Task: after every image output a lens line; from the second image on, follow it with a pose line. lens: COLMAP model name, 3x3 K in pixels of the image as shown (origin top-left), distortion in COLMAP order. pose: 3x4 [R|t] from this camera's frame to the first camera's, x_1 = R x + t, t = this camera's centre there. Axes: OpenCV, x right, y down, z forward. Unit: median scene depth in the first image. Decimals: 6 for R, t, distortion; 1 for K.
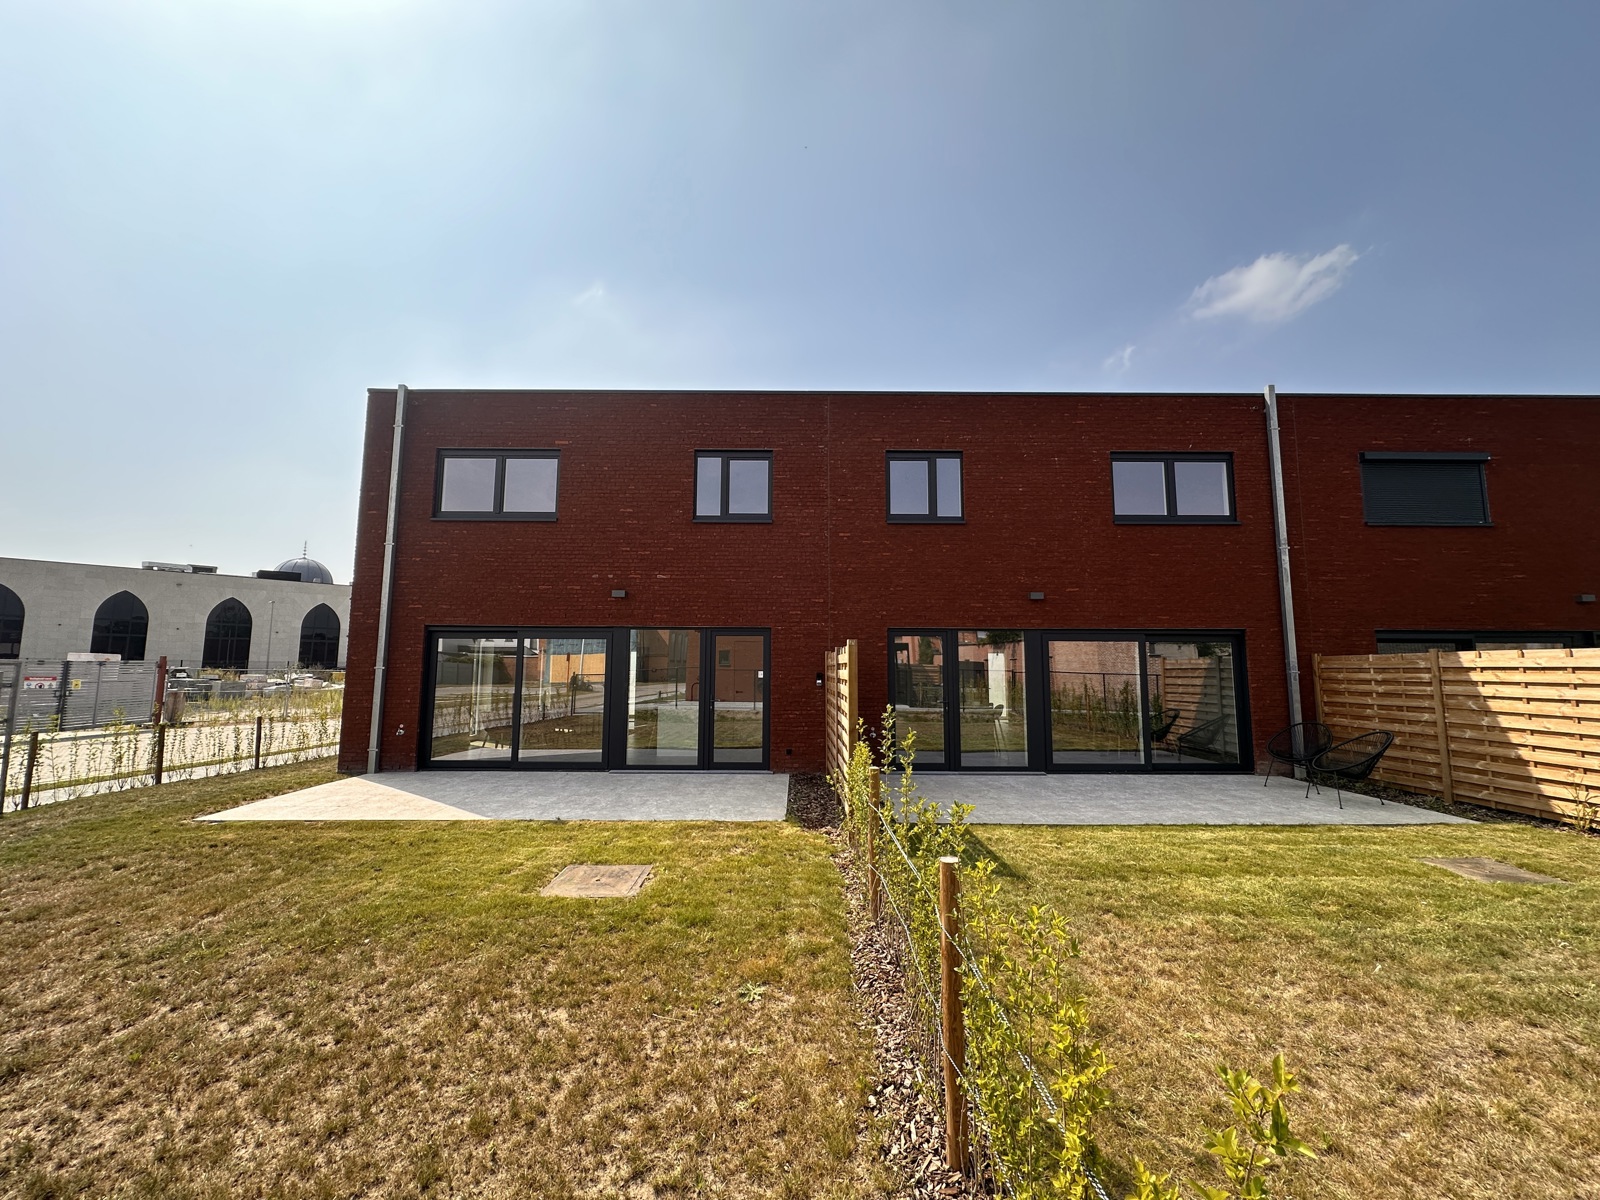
lens RADIAL K [[636.0, 0, 800.0], [0, 636.0, 600.0], [0, 0, 1]] dist [-0.000403, -0.000347]
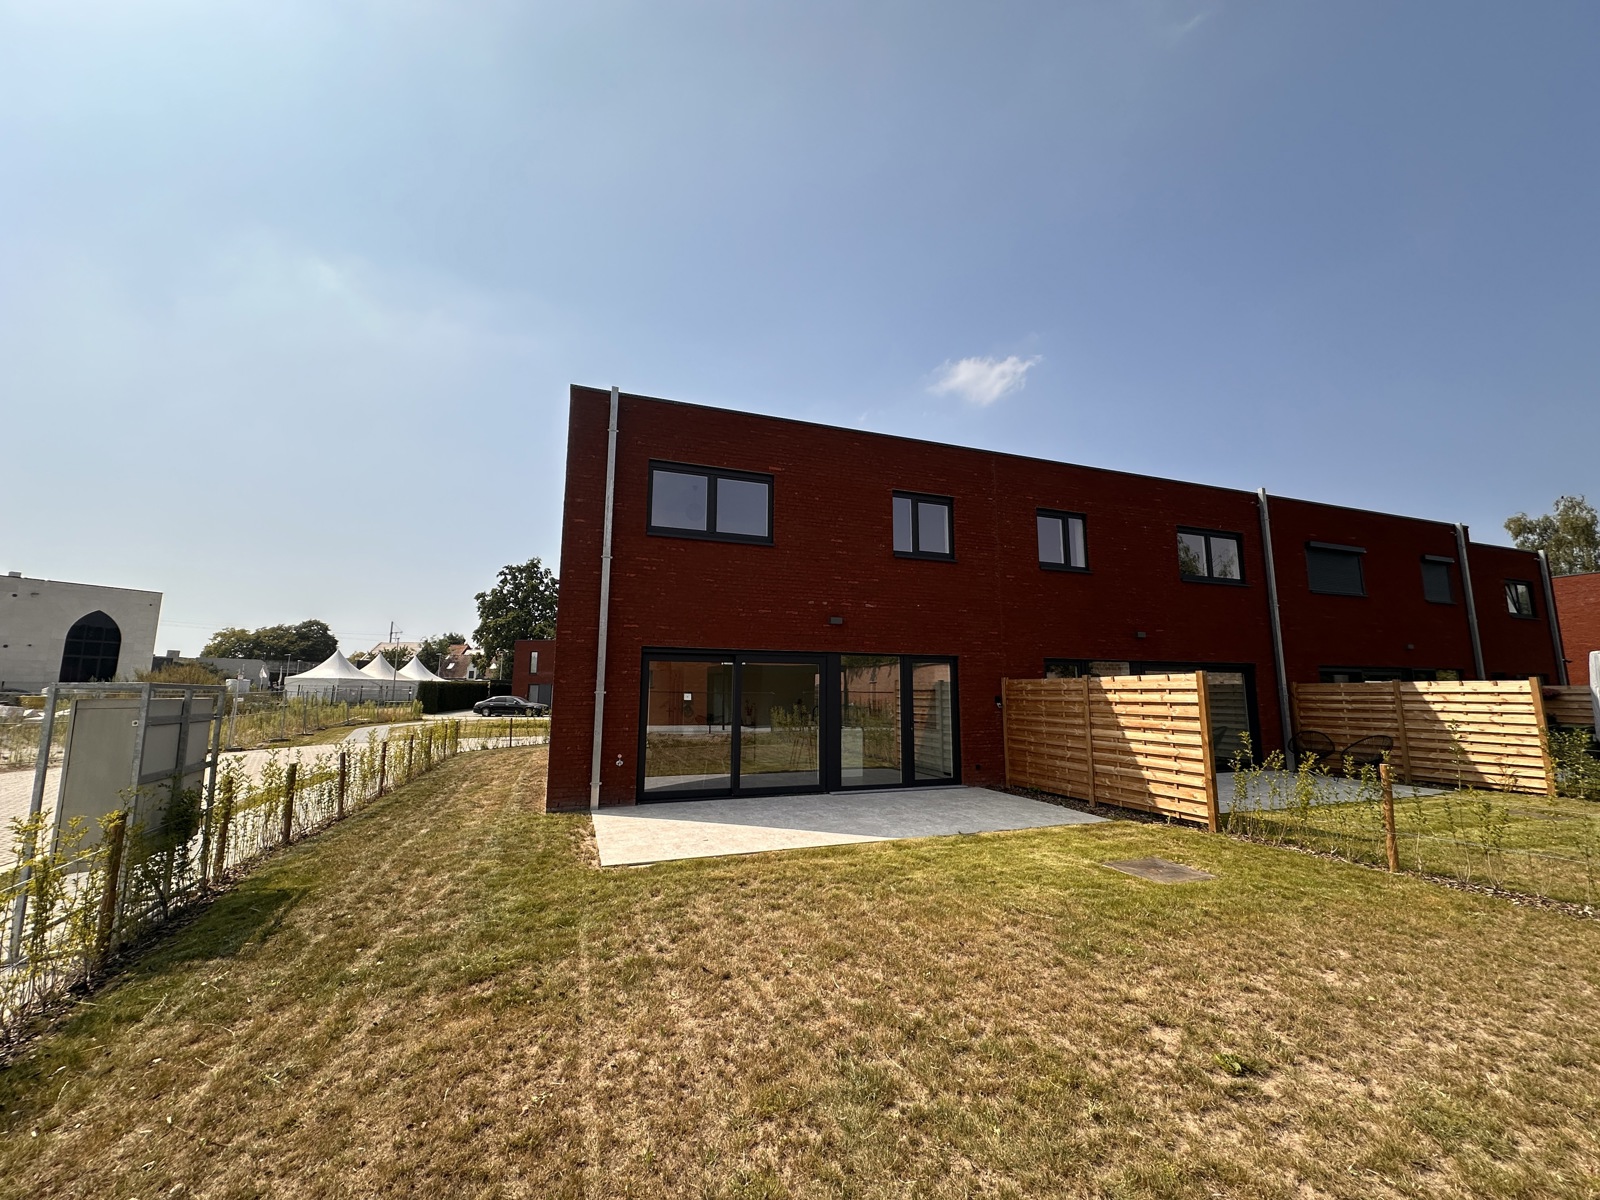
lens RADIAL K [[636.0, 0, 800.0], [0, 636.0, 600.0], [0, 0, 1]] dist [-0.000403, -0.000347]
pose [[0.940968, 0.048250, 0.335040, -0.691346], [-0.036665, 0.998494, -0.040819, 0.000957], [-0.336505, 0.026125, 0.941319, 0.038022]]
